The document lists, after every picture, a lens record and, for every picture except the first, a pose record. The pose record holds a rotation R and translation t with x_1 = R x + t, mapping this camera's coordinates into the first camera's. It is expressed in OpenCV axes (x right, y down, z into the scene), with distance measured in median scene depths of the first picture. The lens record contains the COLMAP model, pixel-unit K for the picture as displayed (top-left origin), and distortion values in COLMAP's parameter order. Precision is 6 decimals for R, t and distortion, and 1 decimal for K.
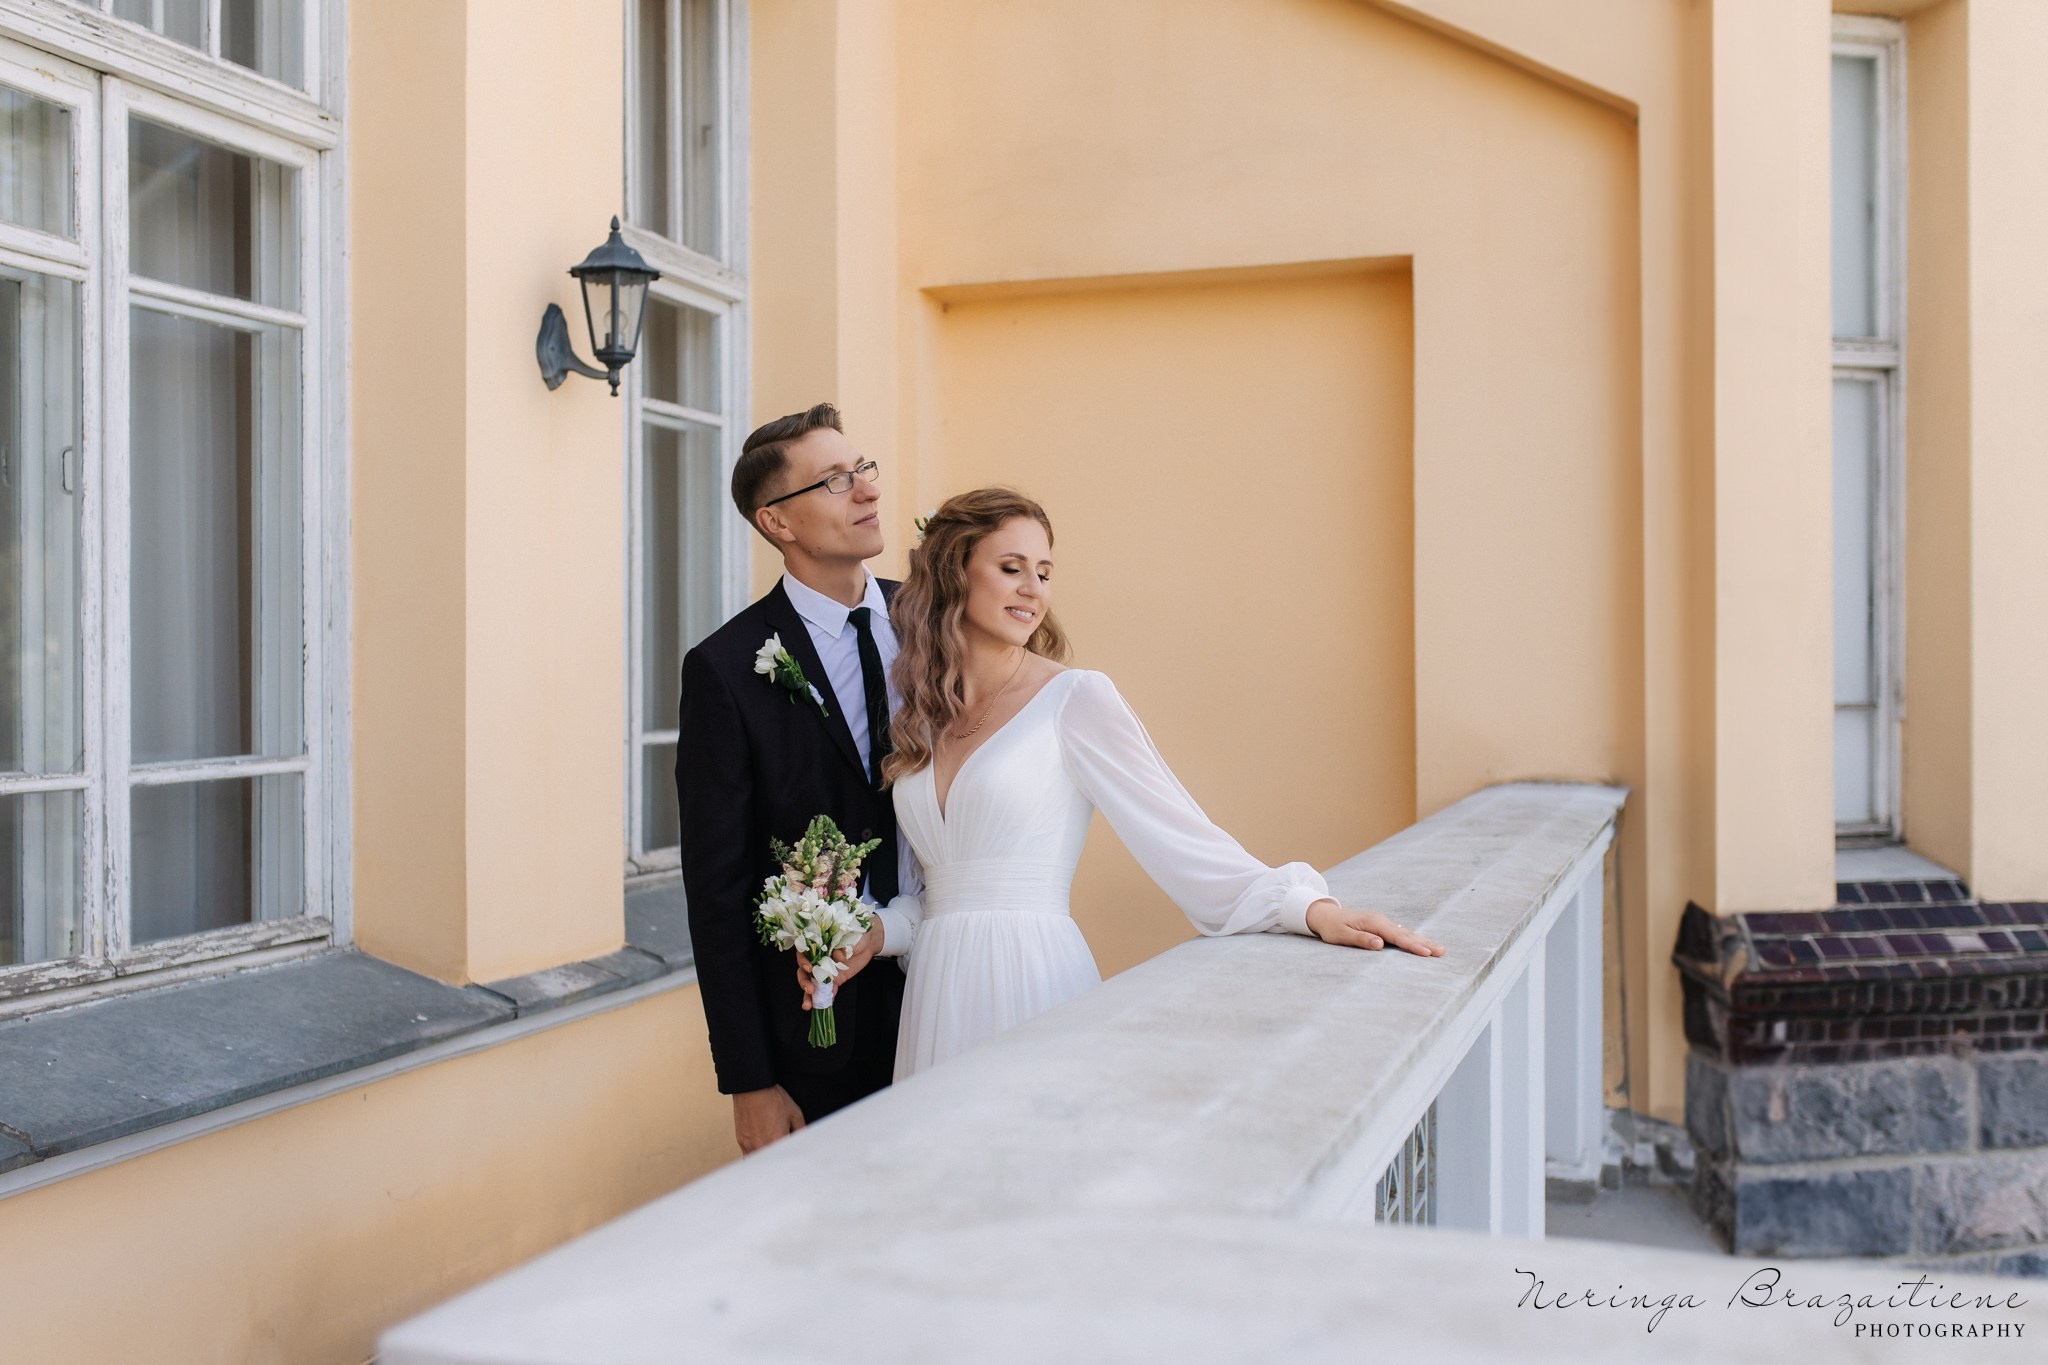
lens RADIAL K [[2062.7, 0, 1024.0], [0, 2062.7, 682.5], [0, 0, 1]] dist [-0.002157, 0.011788]
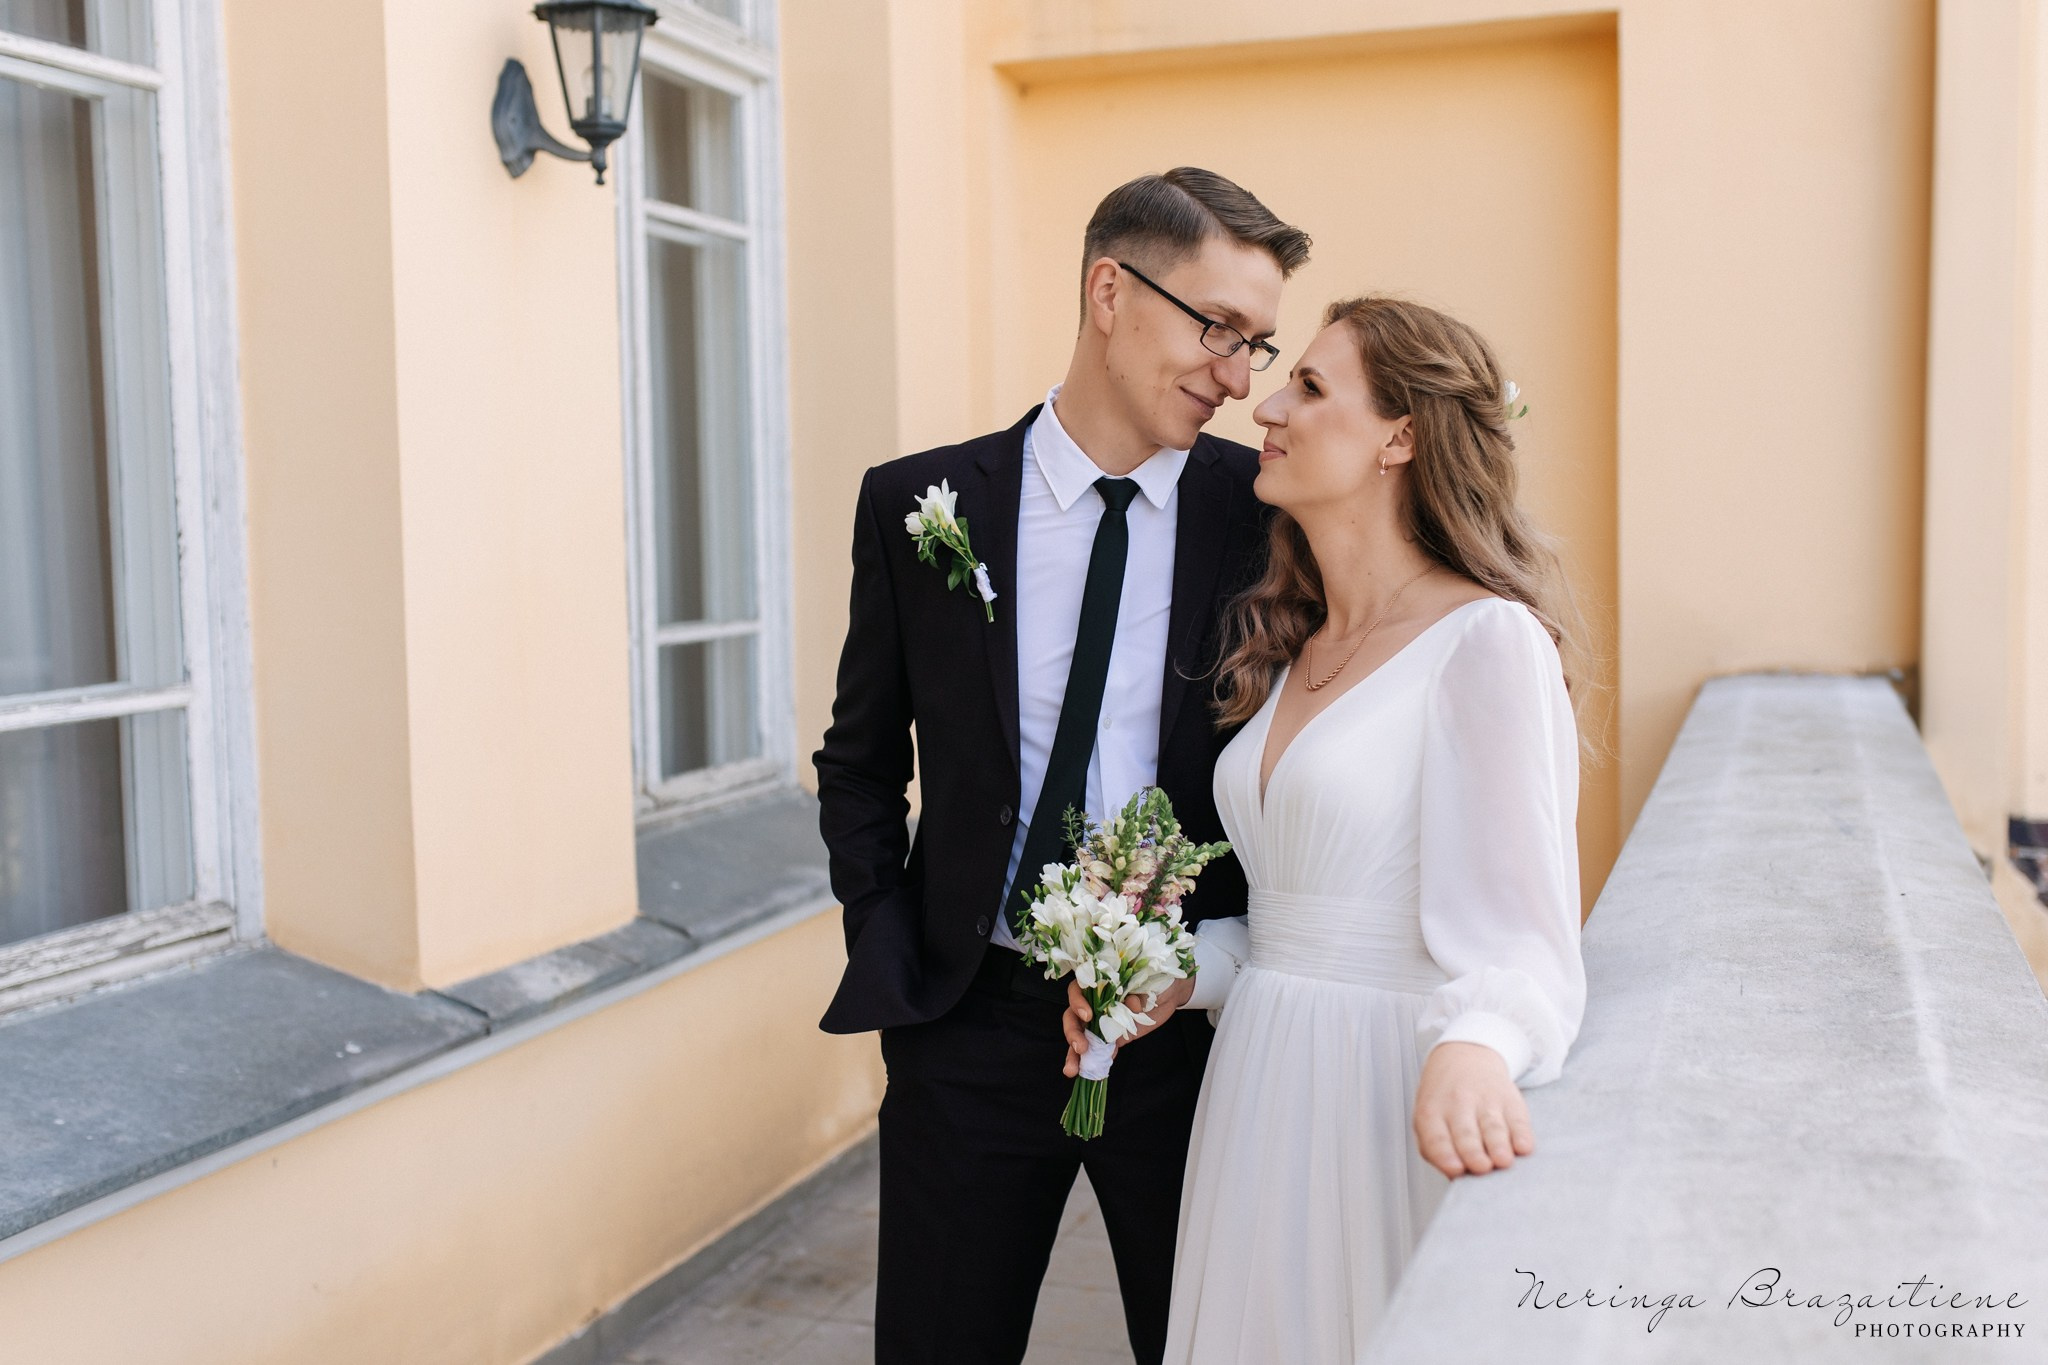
lens RADIAL K [[2159.7, 0, 1107.3], [0, 2159.7, 678.7], [0, 0, 1]] dist [-0.004207, 0.021309]
pose [[0.999788, -0.013753, 0.015348, -0.033998], [0.012703, 0.997704, 0.066518, -0.013147], [-0.016228, -0.066309, 0.997667, 0.228764]]
